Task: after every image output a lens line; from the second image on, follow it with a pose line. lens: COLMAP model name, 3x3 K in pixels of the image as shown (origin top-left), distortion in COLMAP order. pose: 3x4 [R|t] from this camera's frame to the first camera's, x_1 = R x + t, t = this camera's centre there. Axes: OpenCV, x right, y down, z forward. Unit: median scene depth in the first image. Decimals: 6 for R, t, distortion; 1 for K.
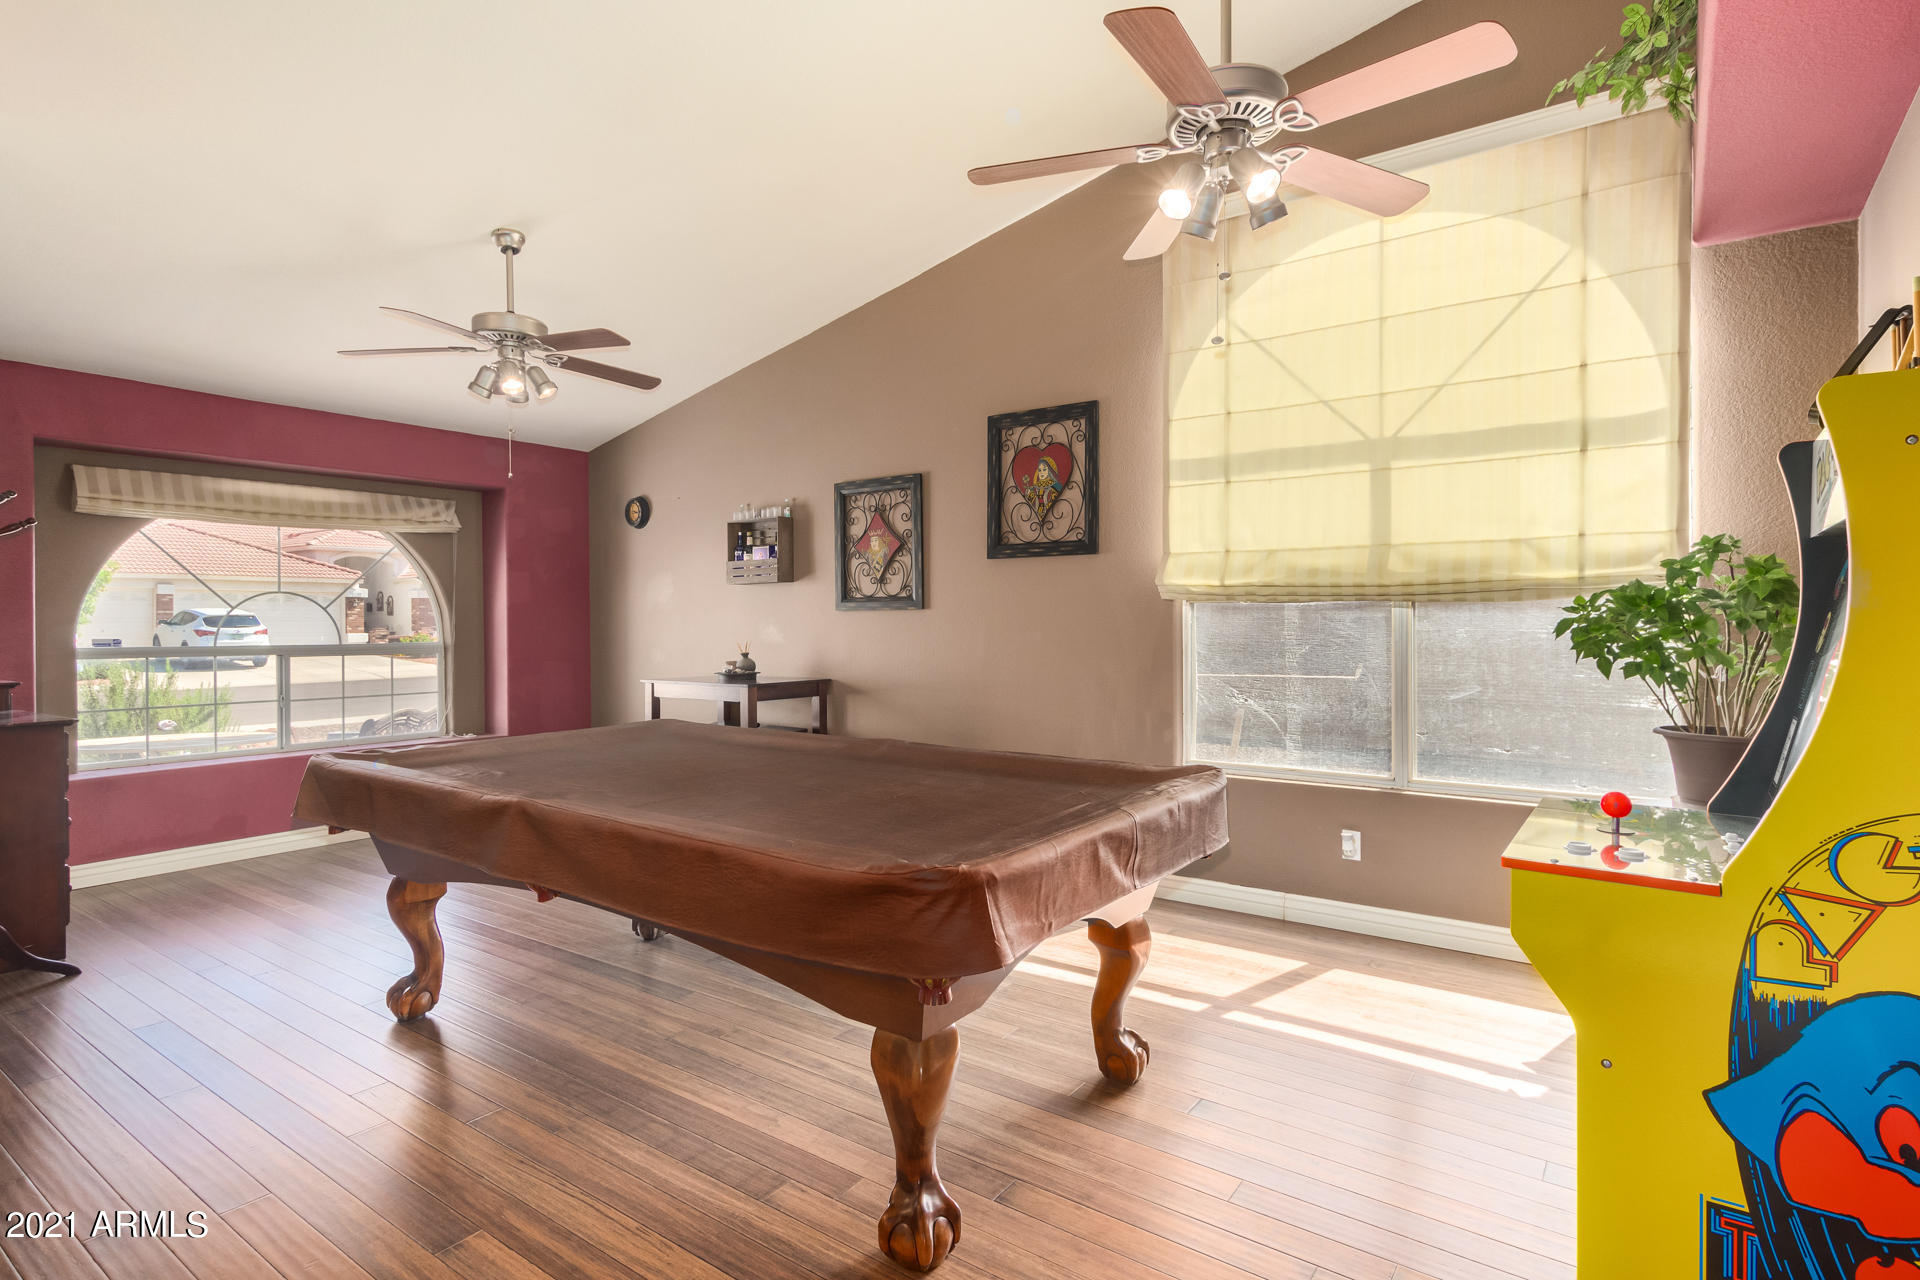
lens RADIAL K [[947.1, 0, 961.2], [0, 947.1, 623.2], [0, 0, 1]] dist [0.007387, 0.001140]
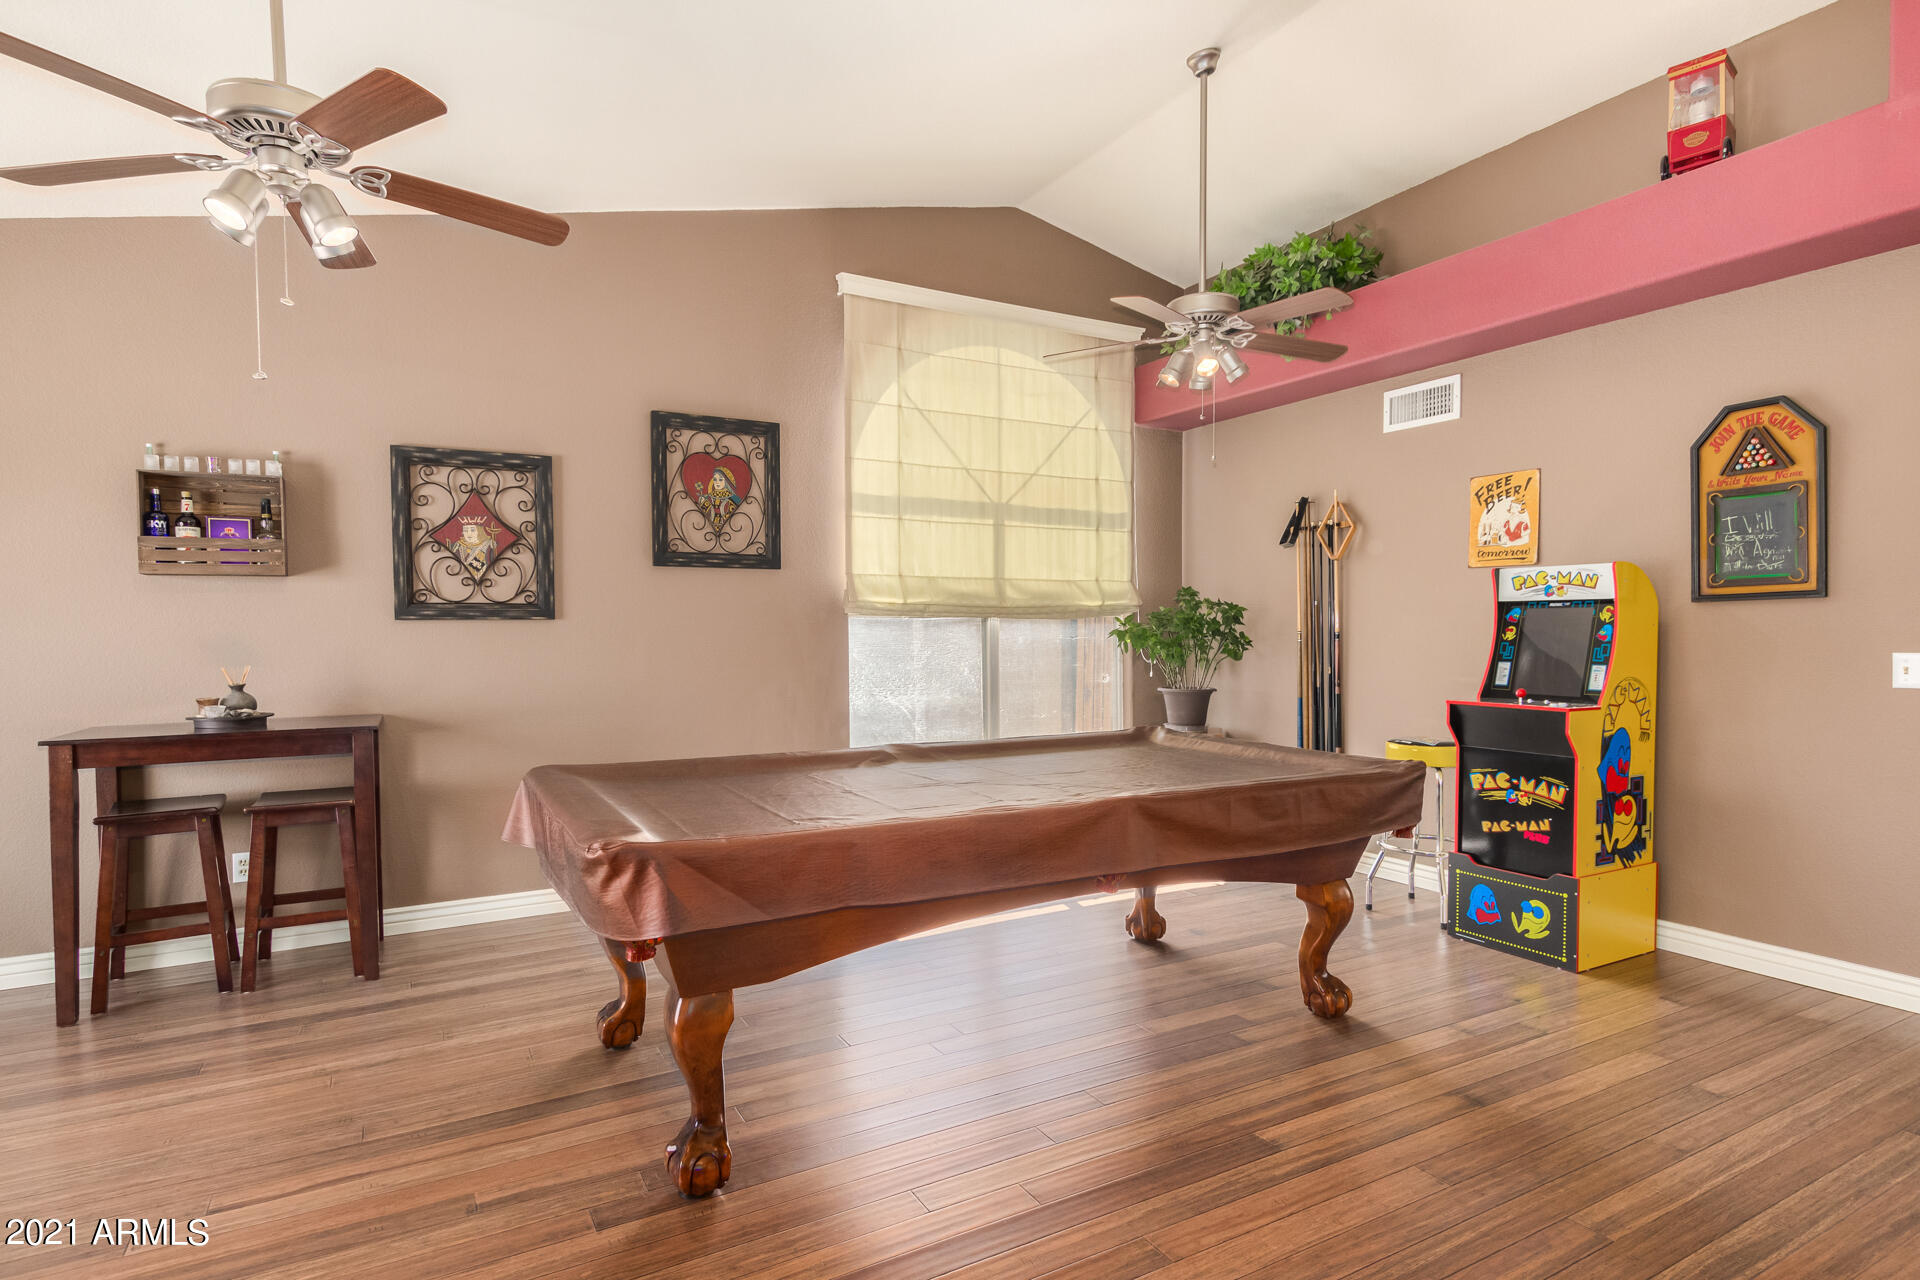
lens RADIAL K [[996.8, 0, 956.4], [0, 996.8, 649.6], [0, 0, 1]] dist [0.013710, -0.008595]
pose [[0.434759, -0.018572, 0.900355, -0.729113], [0.005258, 0.999823, 0.018085, -0.002384], [-0.900532, -0.003128, 0.434779, 0.317421]]
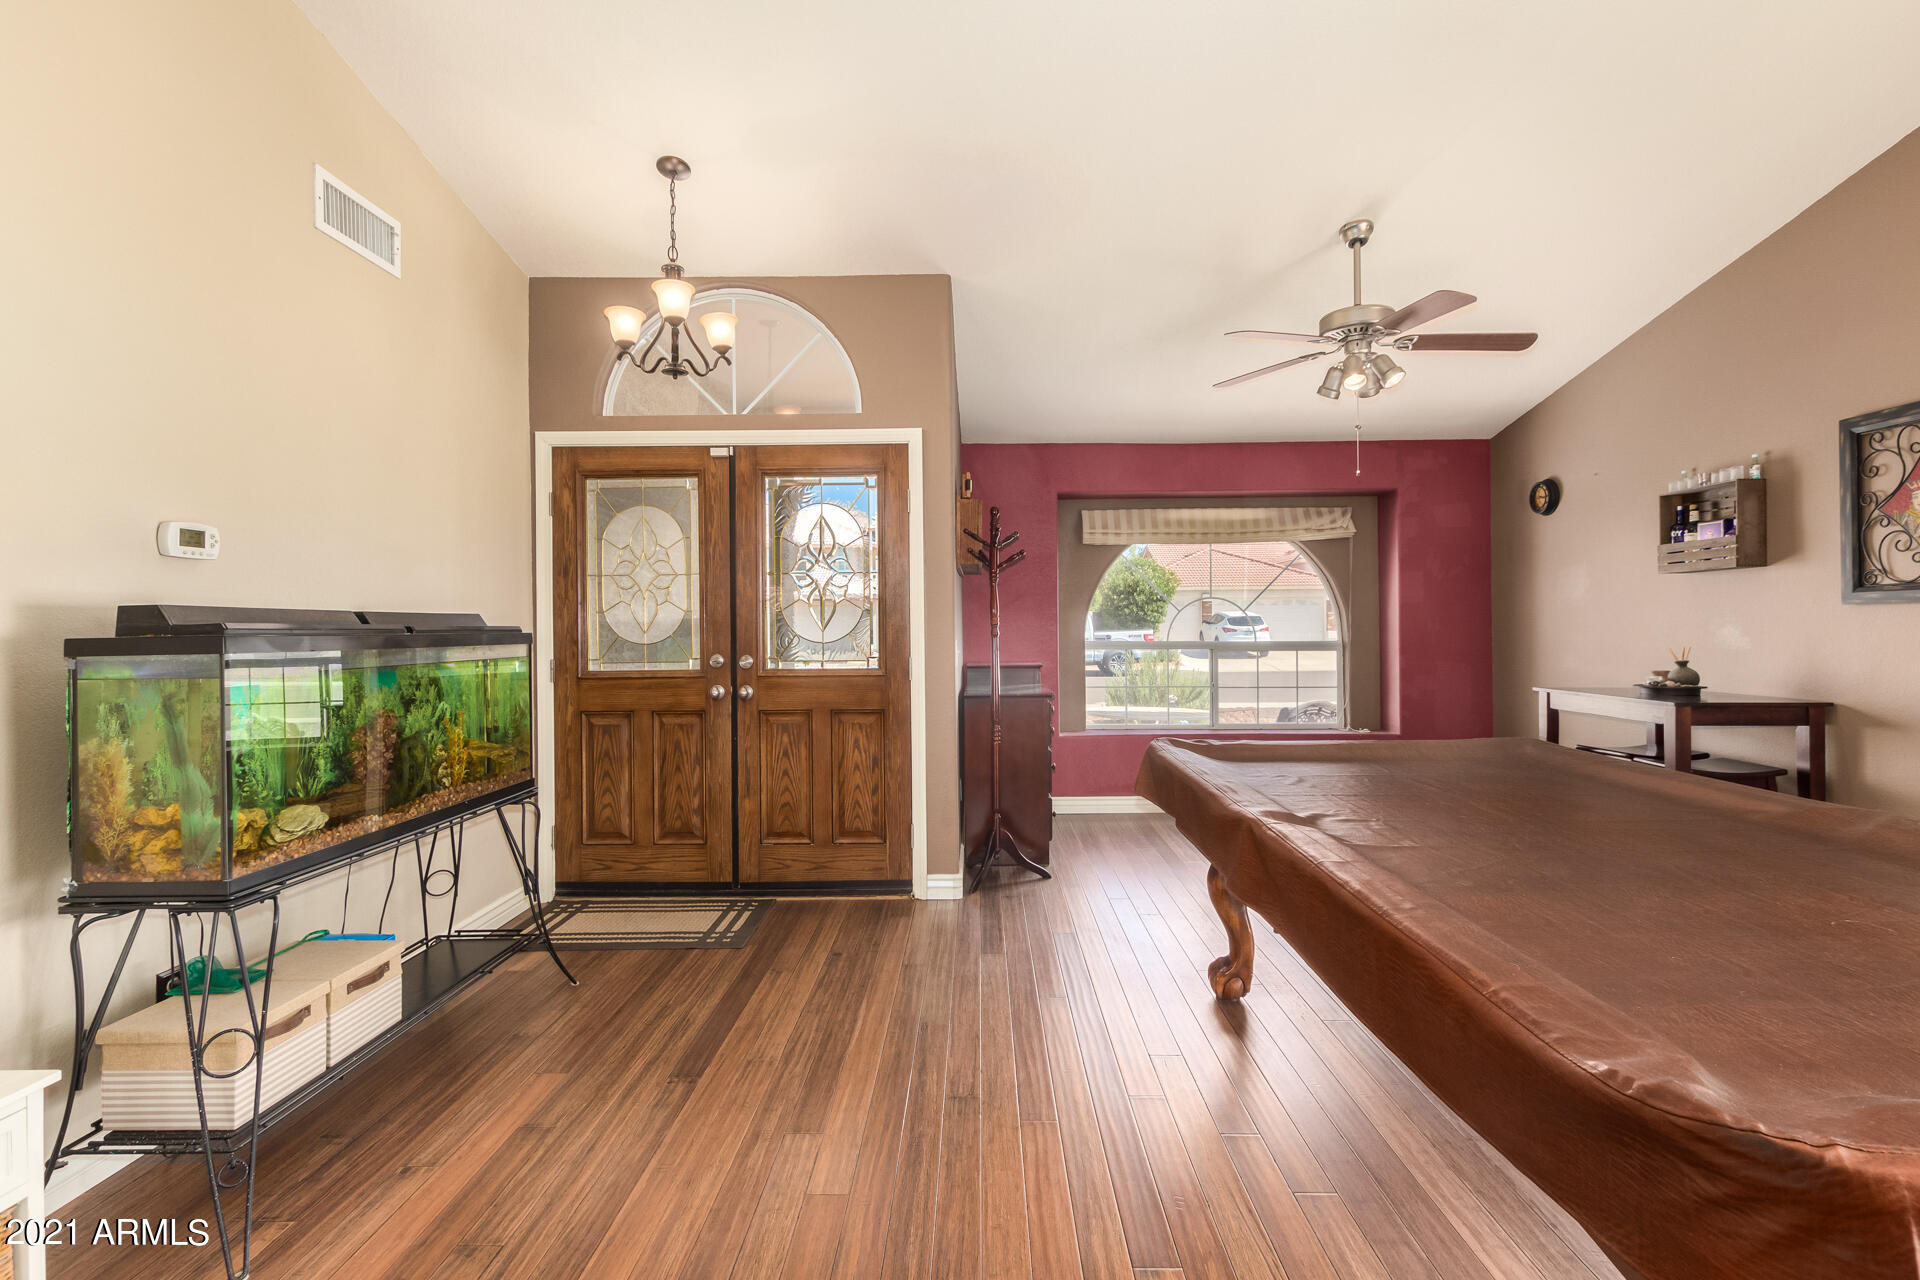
lens RADIAL K [[875.6, 0, 969.2], [0, 875.6, 624.3], [0, 0, 1]] dist [0.001764, -0.002763]
pose [[0.568355, 0.000228, -0.822784, 0.034789], [0.001169, 0.999999, 0.001085, -0.000069], [0.822783, -0.001578, 0.568354, 0.131273]]
